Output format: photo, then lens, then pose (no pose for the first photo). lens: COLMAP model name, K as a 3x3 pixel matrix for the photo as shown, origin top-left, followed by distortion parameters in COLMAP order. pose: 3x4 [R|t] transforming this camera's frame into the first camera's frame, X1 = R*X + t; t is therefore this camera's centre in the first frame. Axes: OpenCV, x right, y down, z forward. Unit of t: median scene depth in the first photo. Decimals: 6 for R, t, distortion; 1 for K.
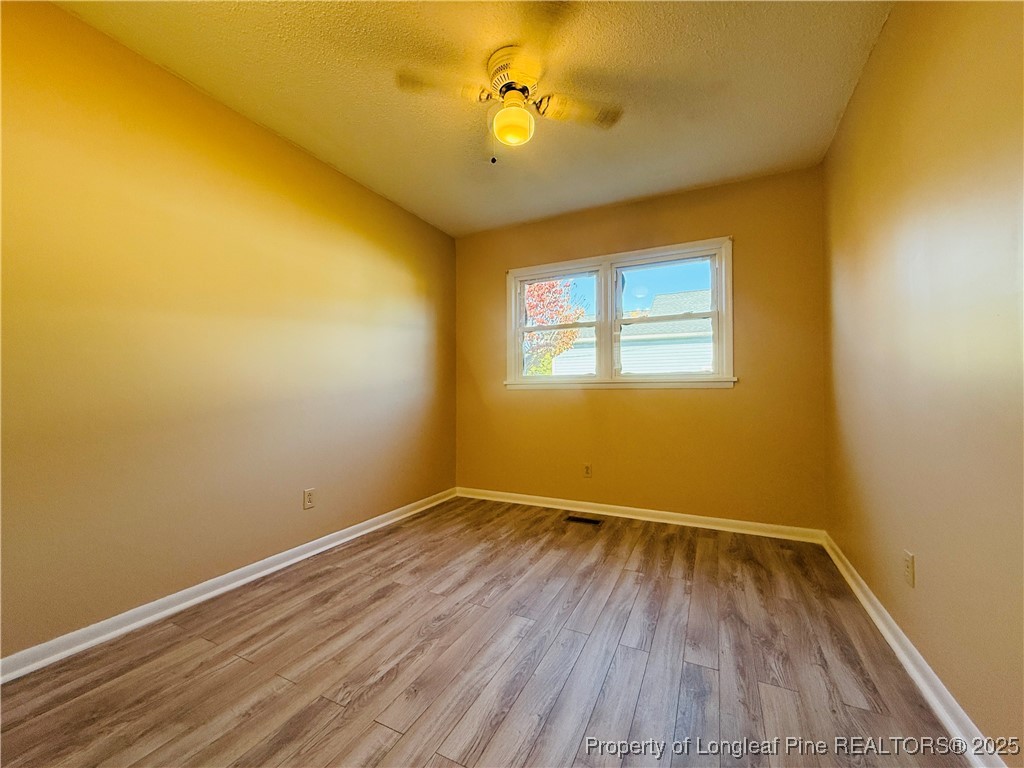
lens RADIAL K [[407.3, 0, 511.3], [0, 407.3, 385.1], [0, 0, 1]] dist [0.000291, -0.000231]
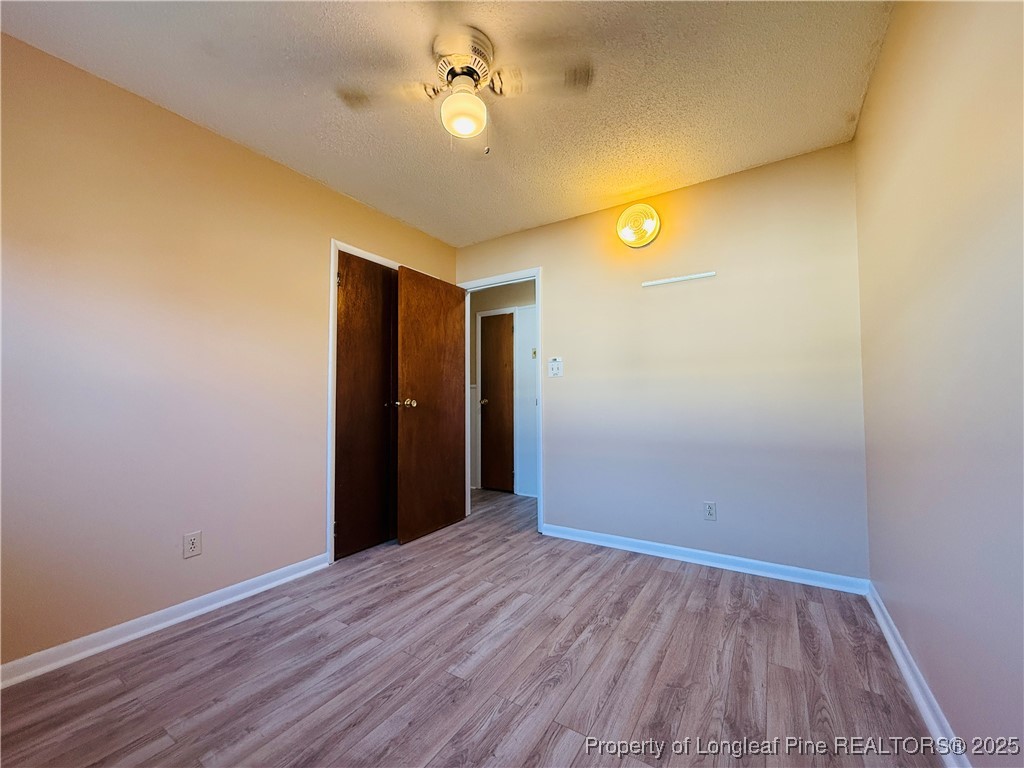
lens RADIAL K [[407.3, 0, 511.3], [0, 407.3, 385.1], [0, 0, 1]] dist [0.000291, -0.000231]
pose [[-0.994422, 0.014347, 0.104493, -0.202224], [0.009292, 0.998770, -0.048706, -0.003311], [-0.105064, -0.047464, -0.993332, 2.067595]]
